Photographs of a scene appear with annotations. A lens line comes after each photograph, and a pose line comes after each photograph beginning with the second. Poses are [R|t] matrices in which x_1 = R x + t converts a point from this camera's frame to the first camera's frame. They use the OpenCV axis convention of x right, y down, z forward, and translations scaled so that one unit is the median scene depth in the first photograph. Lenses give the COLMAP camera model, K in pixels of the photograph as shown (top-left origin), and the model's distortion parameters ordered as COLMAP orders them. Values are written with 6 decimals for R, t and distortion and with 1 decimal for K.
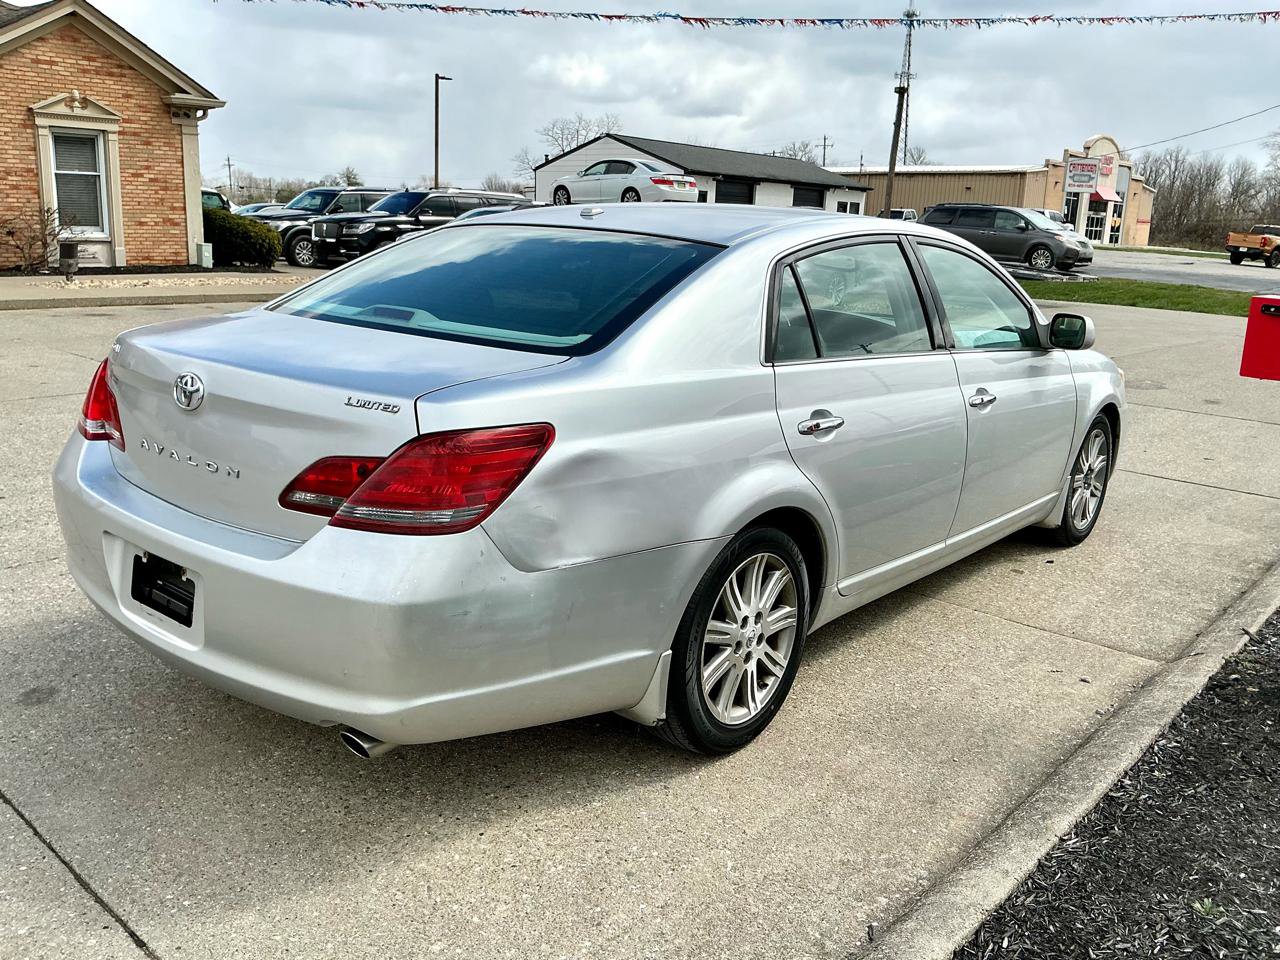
lens RADIAL K [[1078.0, 0, 615.4], [0, 1078.0, 484.6], [0, 0, 1]] dist [0.065929, -0.136273]
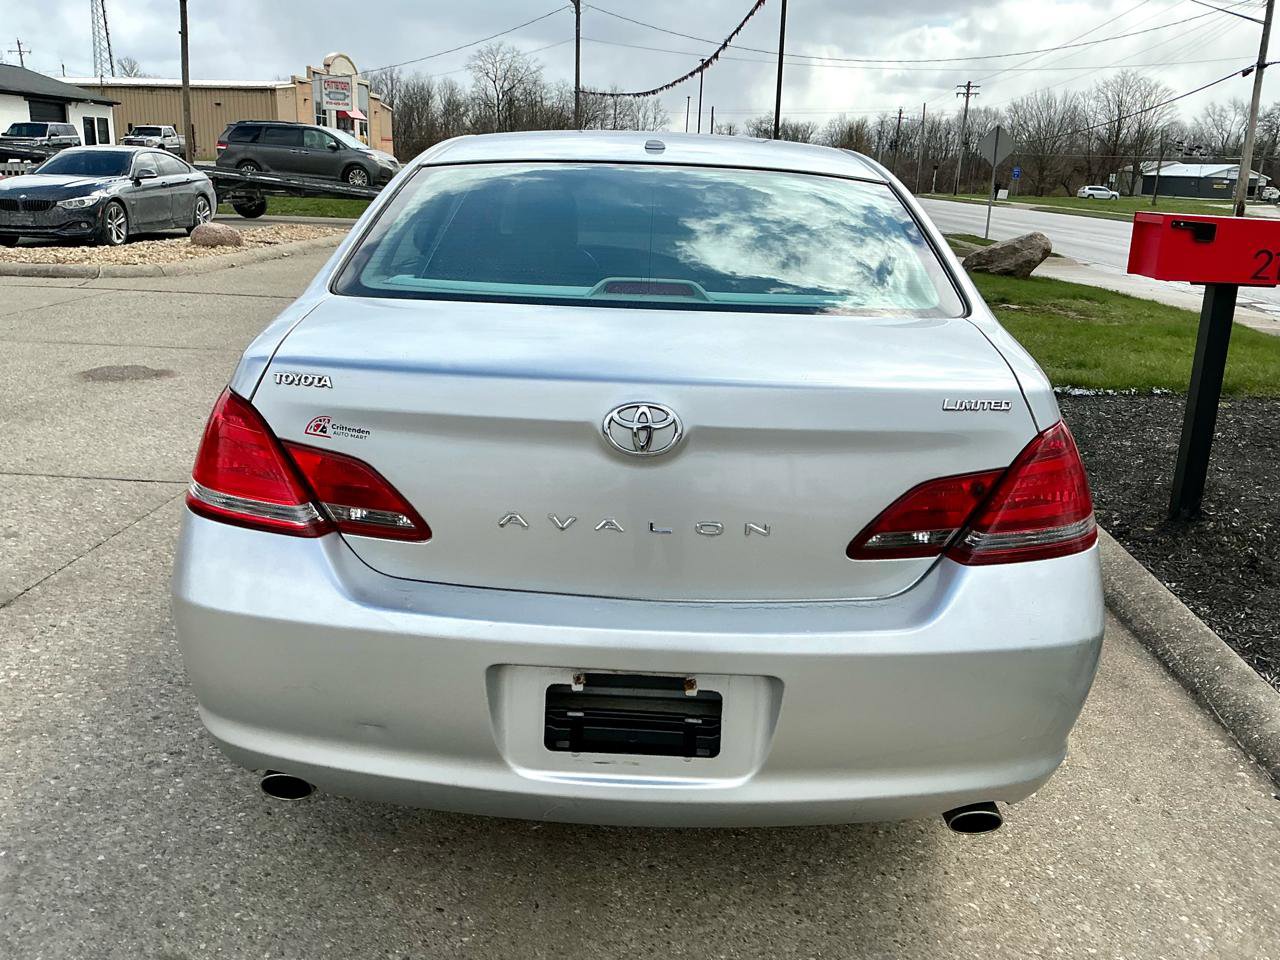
lens RADIAL K [[1078.0, 0, 648.5], [0, 1078.0, 484.3], [0, 0, 1]] dist [0.065929, -0.136273]
pose [[0.777501, -0.191741, 0.598939, -0.111408], [0.149135, 0.981435, 0.120595, -0.018384], [-0.610943, -0.004440, 0.791662, 0.064257]]
